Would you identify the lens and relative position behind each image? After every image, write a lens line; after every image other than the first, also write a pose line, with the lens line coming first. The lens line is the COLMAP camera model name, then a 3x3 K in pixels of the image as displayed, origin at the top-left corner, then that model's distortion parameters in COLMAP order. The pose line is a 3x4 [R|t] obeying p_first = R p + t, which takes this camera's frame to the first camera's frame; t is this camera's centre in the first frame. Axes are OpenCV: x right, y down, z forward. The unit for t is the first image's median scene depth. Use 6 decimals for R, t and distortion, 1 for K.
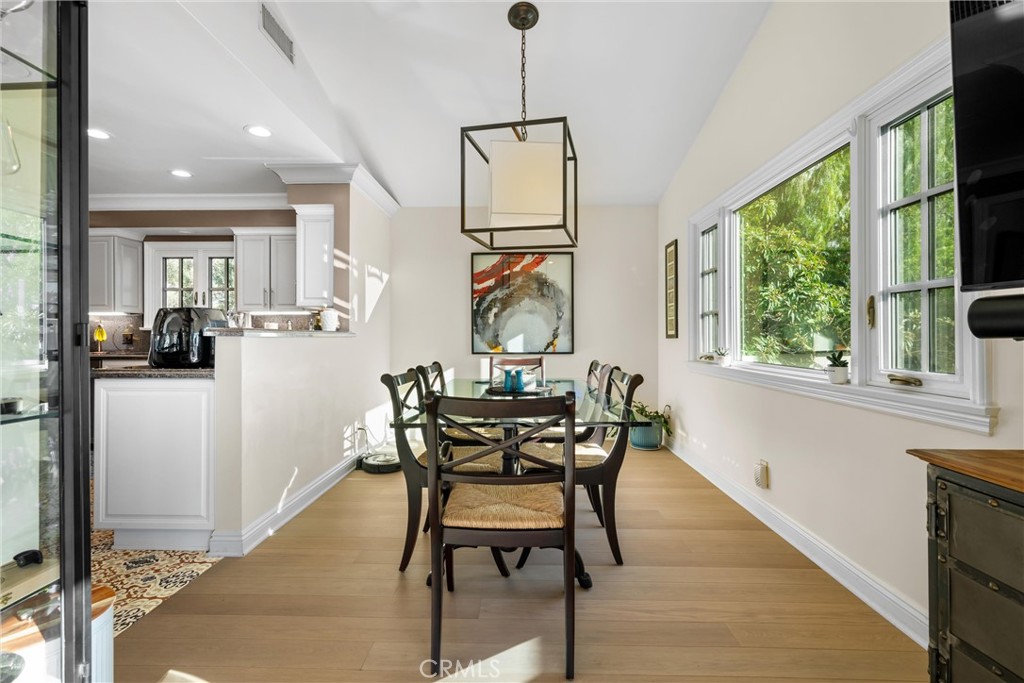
lens RADIAL K [[484.1, 0, 513.4], [0, 484.1, 337.1], [0, 0, 1]] dist [-0.000202, 0.000204]
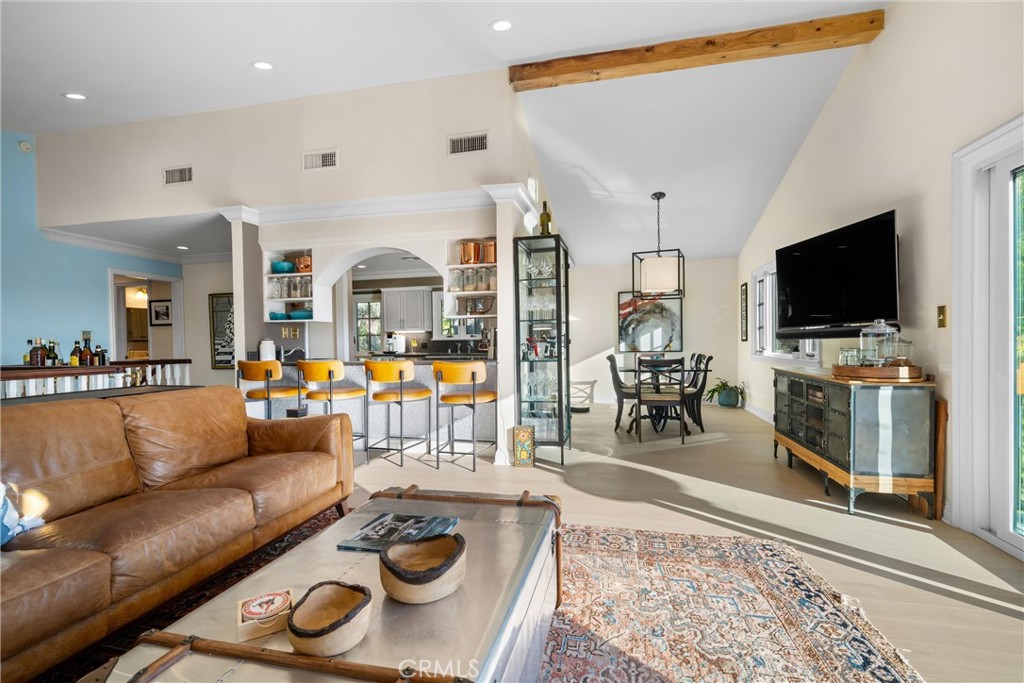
lens RADIAL K [[524.8, 0, 506.0], [0, 524.8, 351.6], [0, 0, 1]] dist [-0.001467, 0.000914]
pose [[0.980697, -0.007234, -0.195397, -0.115270], [0.010079, 0.999857, 0.013568, 0.004065], [0.195271, -0.015276, 0.980630, -0.865038]]
